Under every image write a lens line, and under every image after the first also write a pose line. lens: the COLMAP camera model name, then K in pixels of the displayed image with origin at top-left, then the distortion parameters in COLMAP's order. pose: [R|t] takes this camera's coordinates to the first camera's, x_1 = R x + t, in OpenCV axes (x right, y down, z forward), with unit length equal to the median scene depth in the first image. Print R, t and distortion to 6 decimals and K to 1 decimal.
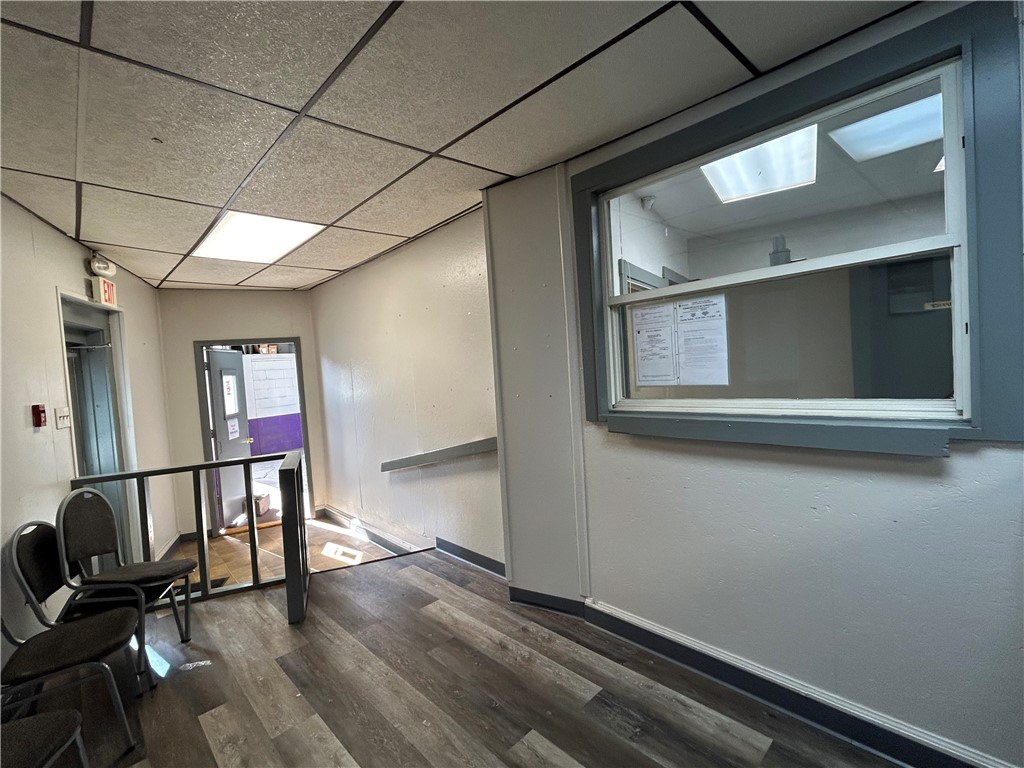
lens RADIAL K [[468.5, 0, 512.0], [0, 468.5, 384.0], [0, 0, 1]] dist [-0.000452, 0.000553]
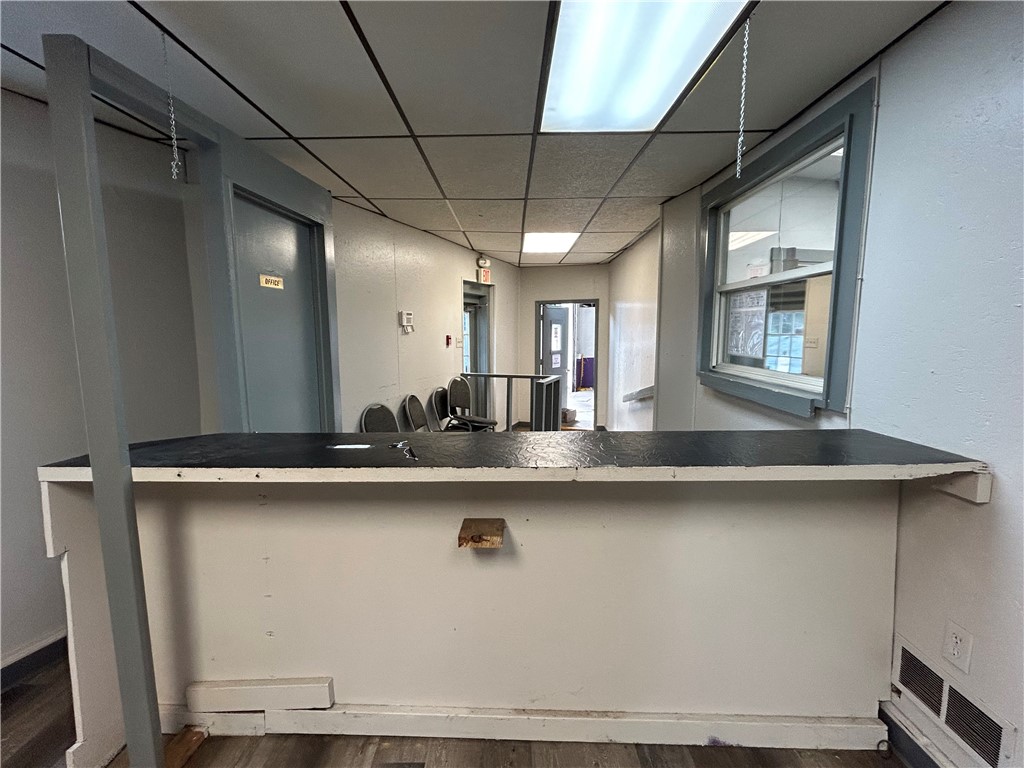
lens RADIAL K [[469.1, 0, 507.7], [0, 469.1, 385.2], [0, 0, 1]] dist [-0.001732, 0.000769]
pose [[0.717730, 0.145574, -0.680934, 0.556172], [-0.071147, 0.988116, 0.136254, -0.033452], [0.692677, -0.049347, 0.719558, -0.305171]]
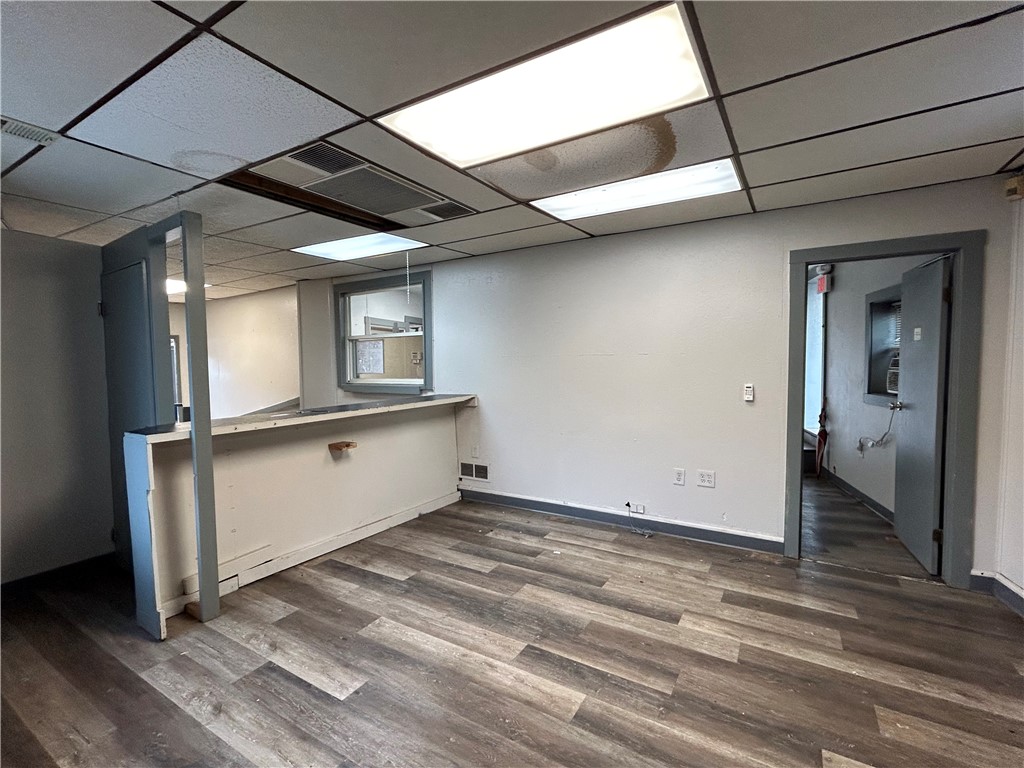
lens RADIAL K [[468.5, 0, 512.0], [0, 468.5, 384.0], [0, 0, 1]] dist [-0.000452, 0.000553]
pose [[0.965327, 0.040757, 0.257844, 0.312843], [-0.039962, 0.999167, -0.008325, 0.036580], [-0.257968, -0.002268, 0.966151, -1.182802]]
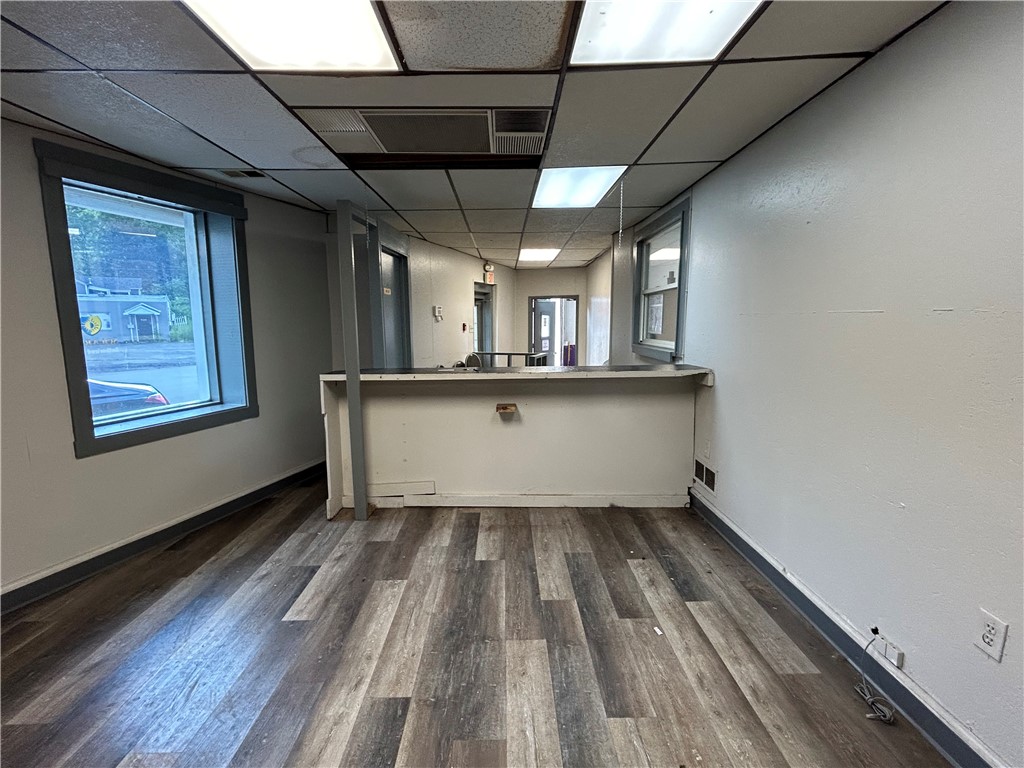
lens RADIAL K [[469.1, 0, 507.7], [0, 469.1, 385.2], [0, 0, 1]] dist [-0.001732, 0.000769]
pose [[0.729059, 0.154776, -0.666721, 0.959050], [-0.070351, 0.985883, 0.151939, -0.029812], [0.680826, -0.063868, 0.729655, -0.782513]]
